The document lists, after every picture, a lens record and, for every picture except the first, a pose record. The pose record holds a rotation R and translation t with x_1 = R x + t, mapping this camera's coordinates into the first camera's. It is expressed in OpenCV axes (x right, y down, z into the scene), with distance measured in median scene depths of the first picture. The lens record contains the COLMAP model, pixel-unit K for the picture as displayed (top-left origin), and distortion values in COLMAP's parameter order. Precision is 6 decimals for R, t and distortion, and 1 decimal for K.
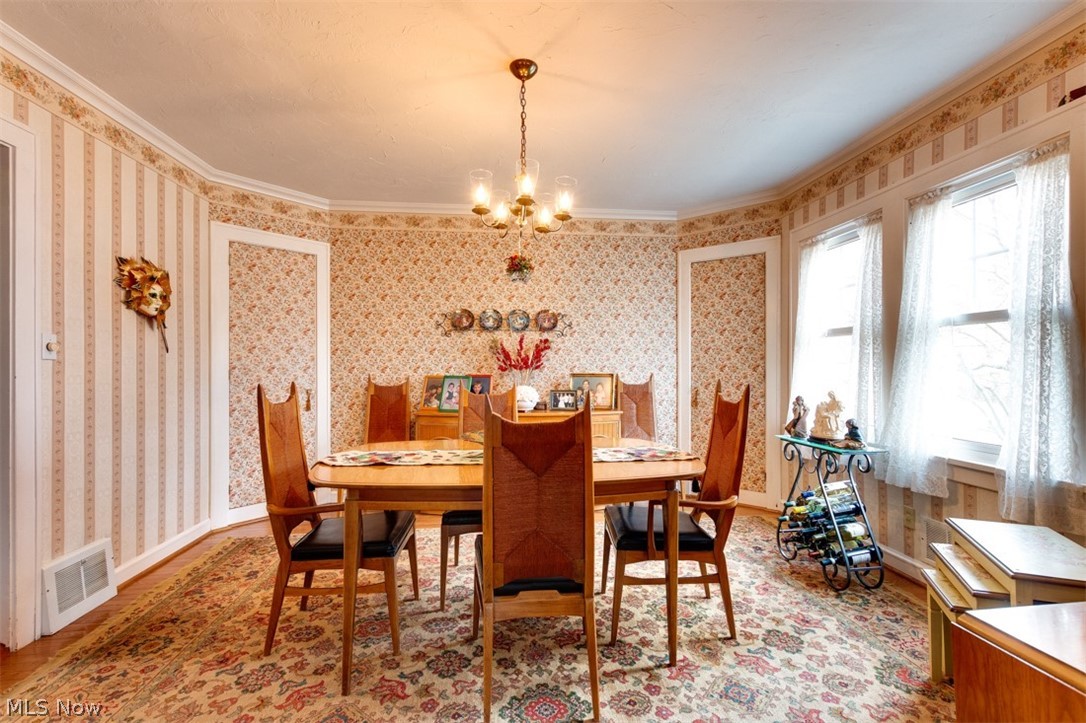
lens RADIAL K [[496.0, 0, 541.7], [0, 496.0, 364.9], [0, 0, 1]] dist [0.003177, 0.000309]
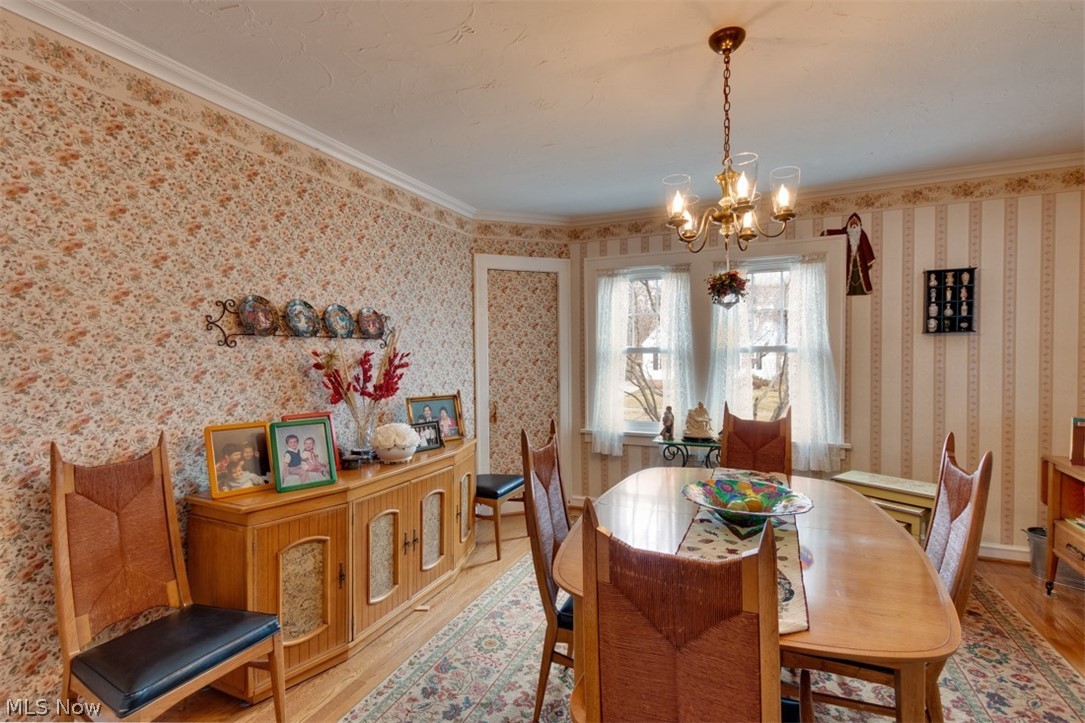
lens RADIAL K [[504.1, 0, 542.5], [0, 504.1, 361.5], [0, 0, 1]] dist [0.012696, 0.000110]
pose [[0.490825, -0.018412, 0.871064, -0.495640], [0.006529, 0.999826, 0.017455, -0.048973], [-0.871234, -0.002880, 0.490860, 0.459781]]
